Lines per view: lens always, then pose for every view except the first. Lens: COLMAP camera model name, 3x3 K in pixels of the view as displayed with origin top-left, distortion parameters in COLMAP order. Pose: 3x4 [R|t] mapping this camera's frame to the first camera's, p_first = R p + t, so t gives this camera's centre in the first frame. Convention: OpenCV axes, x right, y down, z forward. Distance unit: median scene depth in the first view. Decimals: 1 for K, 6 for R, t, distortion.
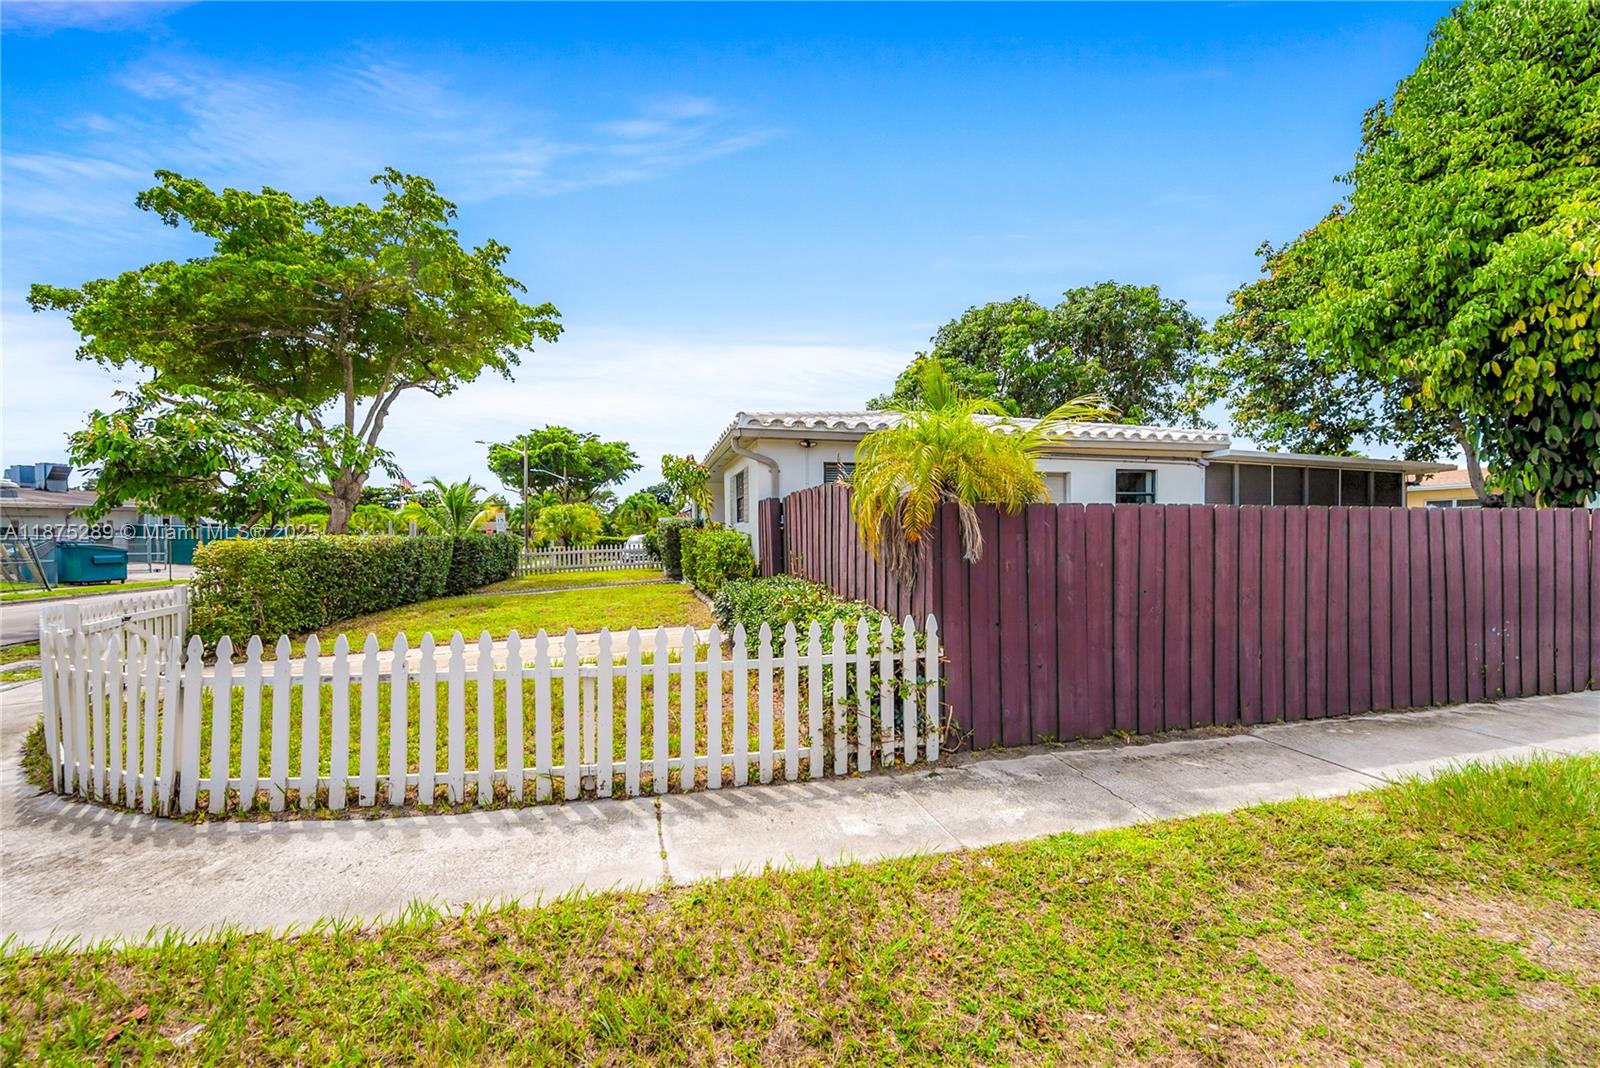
lens RADIAL K [[628.2, 0, 816.5], [0, 628.2, 542.9], [0, 0, 1]] dist [-0.002243, 0.000430]
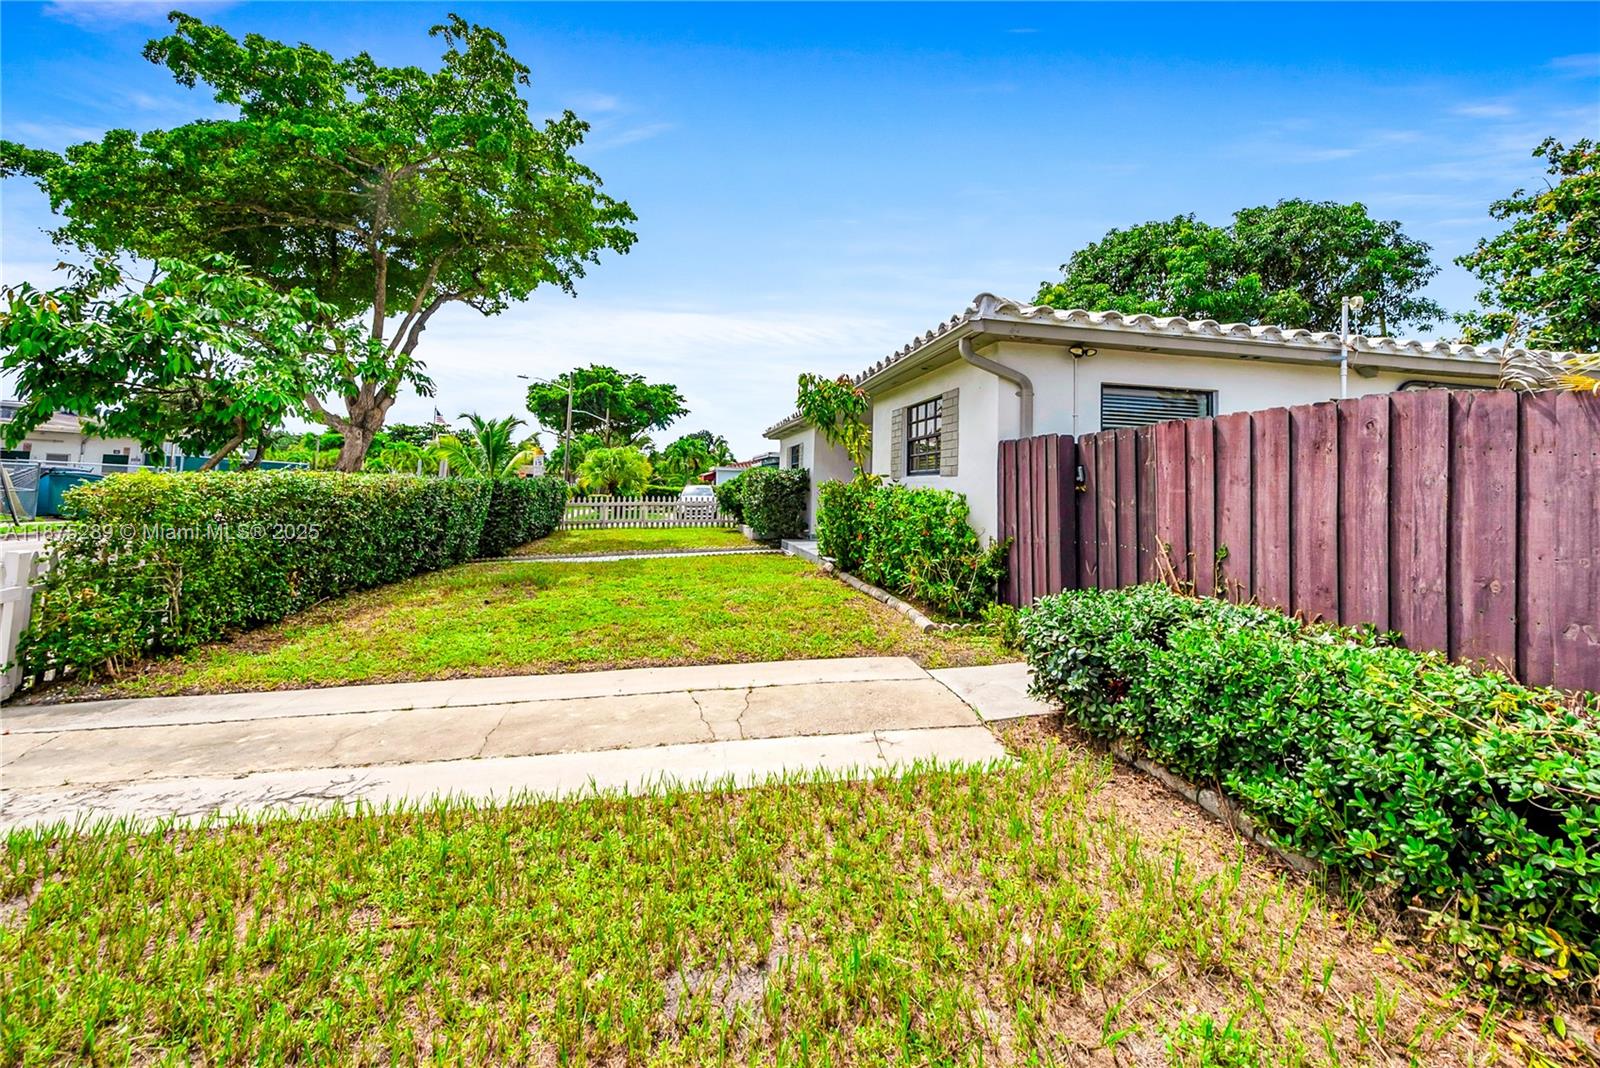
lens RADIAL K [[665.9, 0, 834.4], [0, 665.9, 444.0], [0, 0, 1]] dist [0.001238, 0.000307]
pose [[0.998429, 0.036449, -0.042564, -0.128377], [-0.039875, 0.995782, -0.082635, -0.002971], [0.039373, 0.084203, 0.995670, 0.202890]]
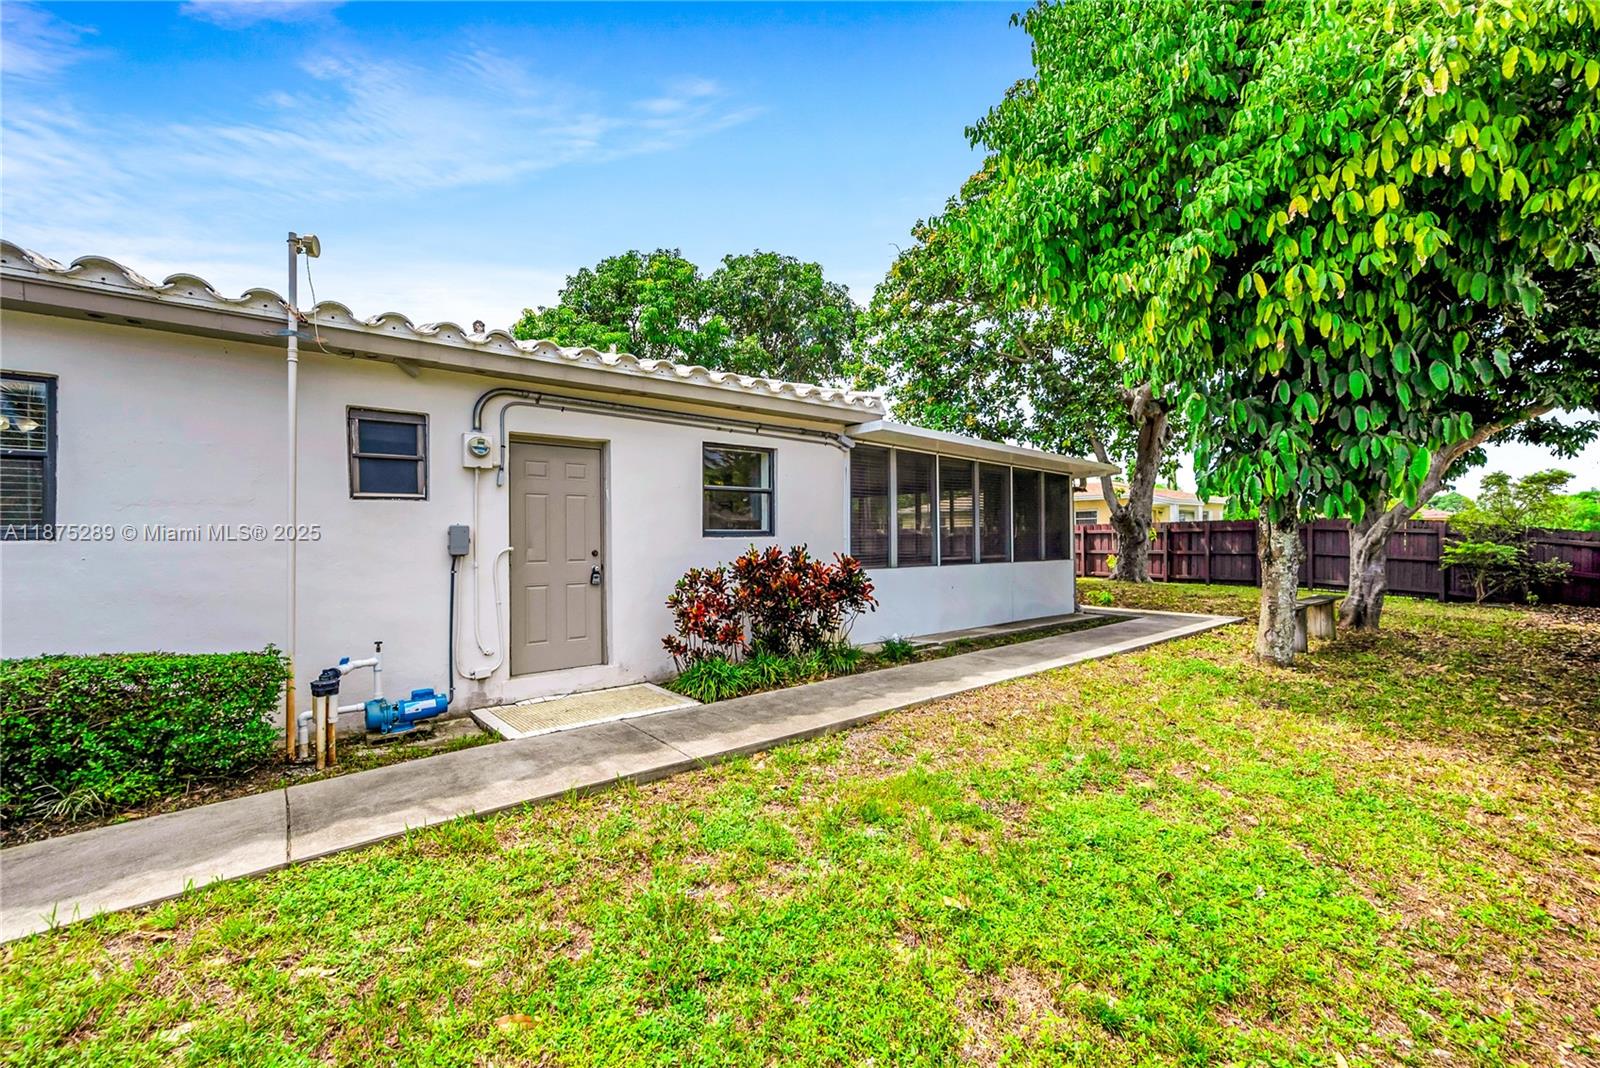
lens RADIAL K [[628.2, 0, 798.3], [0, 628.2, 530.8], [0, 0, 1]] dist [-0.002243, 0.000430]
pose [[0.910186, 0.003582, 0.414185, 0.216092], [0.007760, 0.999640, -0.025699, -0.017150], [-0.414128, 0.026605, 0.909830, 0.311979]]
